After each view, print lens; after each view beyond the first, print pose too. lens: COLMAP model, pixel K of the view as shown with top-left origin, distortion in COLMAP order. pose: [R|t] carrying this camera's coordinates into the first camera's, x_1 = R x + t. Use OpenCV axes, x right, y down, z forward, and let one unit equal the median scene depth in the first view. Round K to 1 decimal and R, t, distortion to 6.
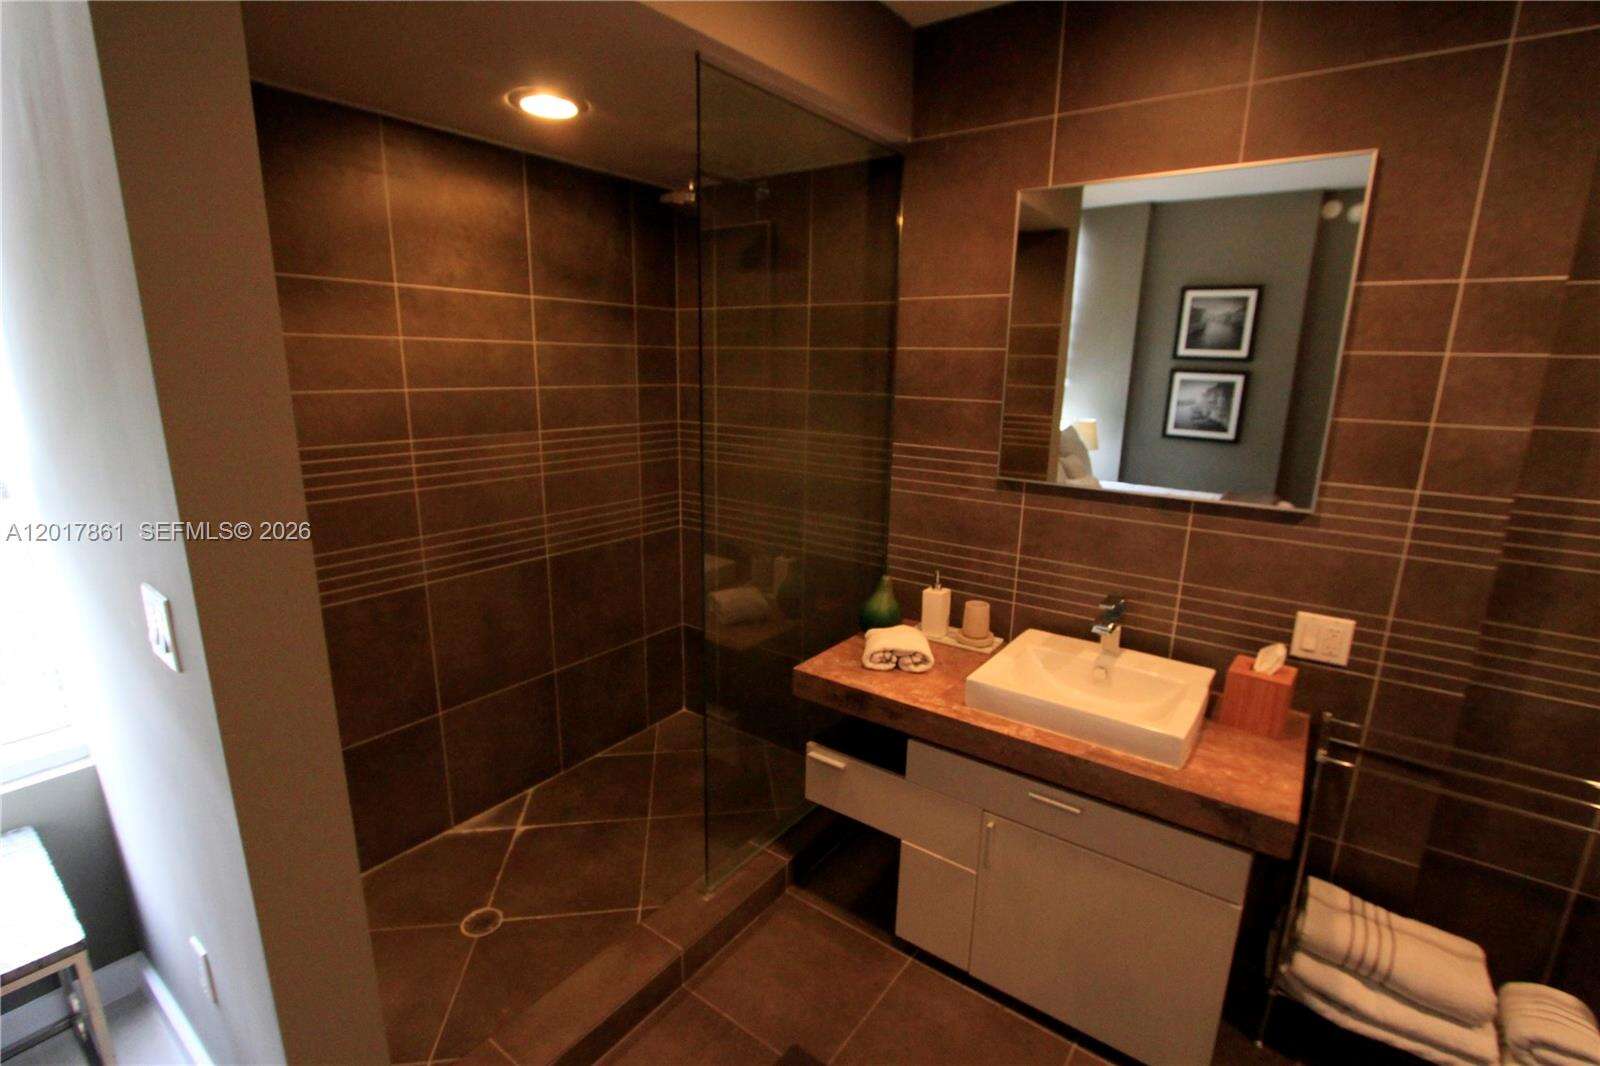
lens RADIAL K [[732.3, 0, 794.7], [0, 732.3, 531.5], [0, 0, 1]] dist [-0.015819, 0.001088]
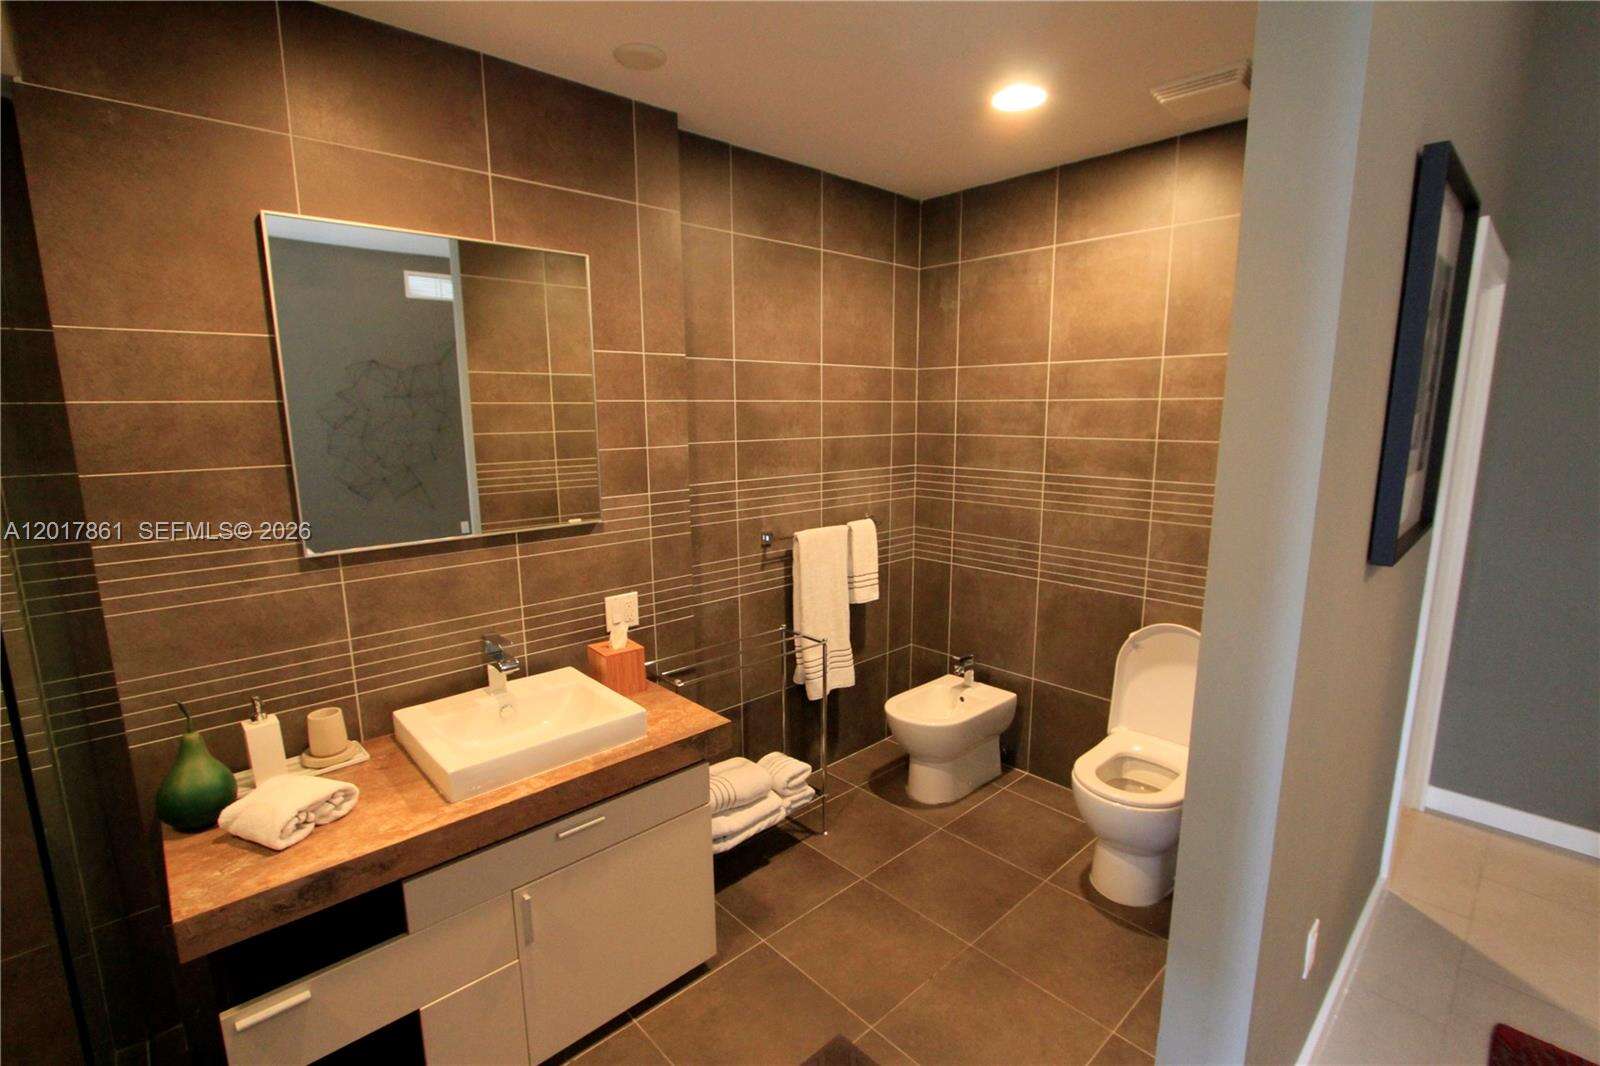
lens RADIAL K [[732.3, 0, 790.3], [0, 732.3, 542.9], [0, 0, 1]] dist [-0.015819, 0.001088]
pose [[0.202695, -0.195088, 0.959612, -0.456878], [0.236334, 0.960732, 0.145396, -0.092249], [-0.950295, 0.197318, 0.240841, 0.338354]]
